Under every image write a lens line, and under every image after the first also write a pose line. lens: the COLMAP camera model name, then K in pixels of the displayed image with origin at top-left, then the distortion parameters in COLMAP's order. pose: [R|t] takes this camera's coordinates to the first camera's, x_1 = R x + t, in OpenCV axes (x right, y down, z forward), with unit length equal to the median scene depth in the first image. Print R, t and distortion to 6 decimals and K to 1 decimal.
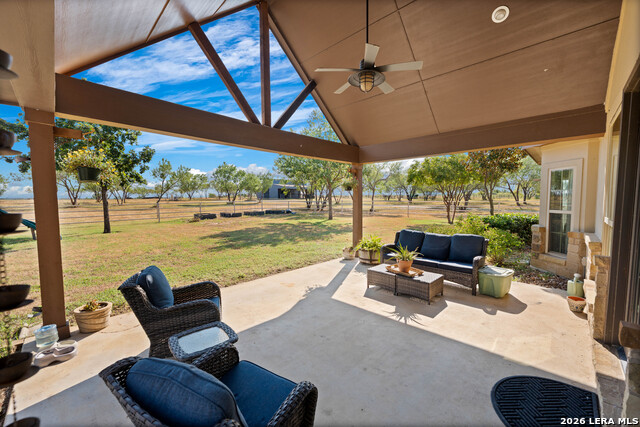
lens RADIAL K [[268.5, 0, 319.2], [0, 268.5, 197.1], [0, 0, 1]] dist [-0.000690, -0.000118]
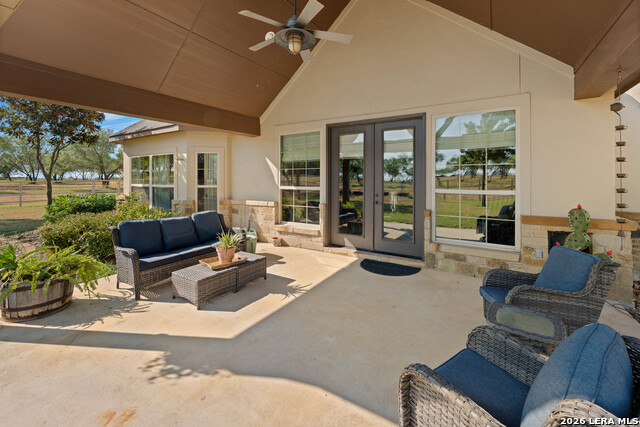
lens RADIAL K [[259.1, 0, 320.0], [0, 259.1, 213.5], [0, 0, 1]] dist [-0.000075, -0.000017]
pose [[-0.219867, -0.118826, 0.968266, -0.482401], [-0.004859, 0.992675, 0.120718, 0.022525], [-0.975518, 0.021837, -0.218833, 0.847263]]
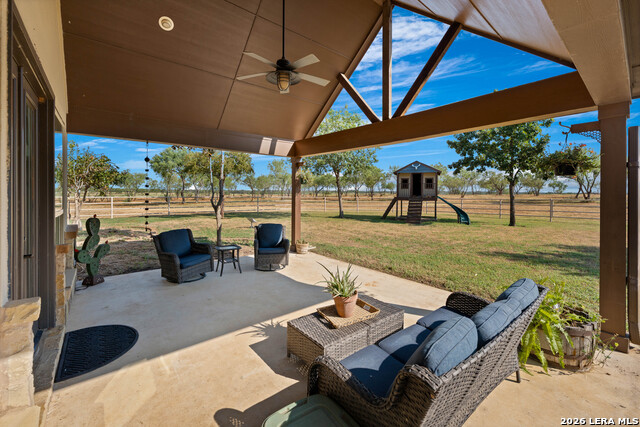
lens RADIAL K [[260.8, 0, 321.6], [0, 260.8, 193.4], [0, 0, 1]] dist [0.000265, 0.000084]
pose [[-0.097498, 0.001757, -0.995234, 0.872679], [0.004717, 0.999988, 0.001303, 0.001580], [0.995225, -0.004567, -0.097505, 0.961392]]
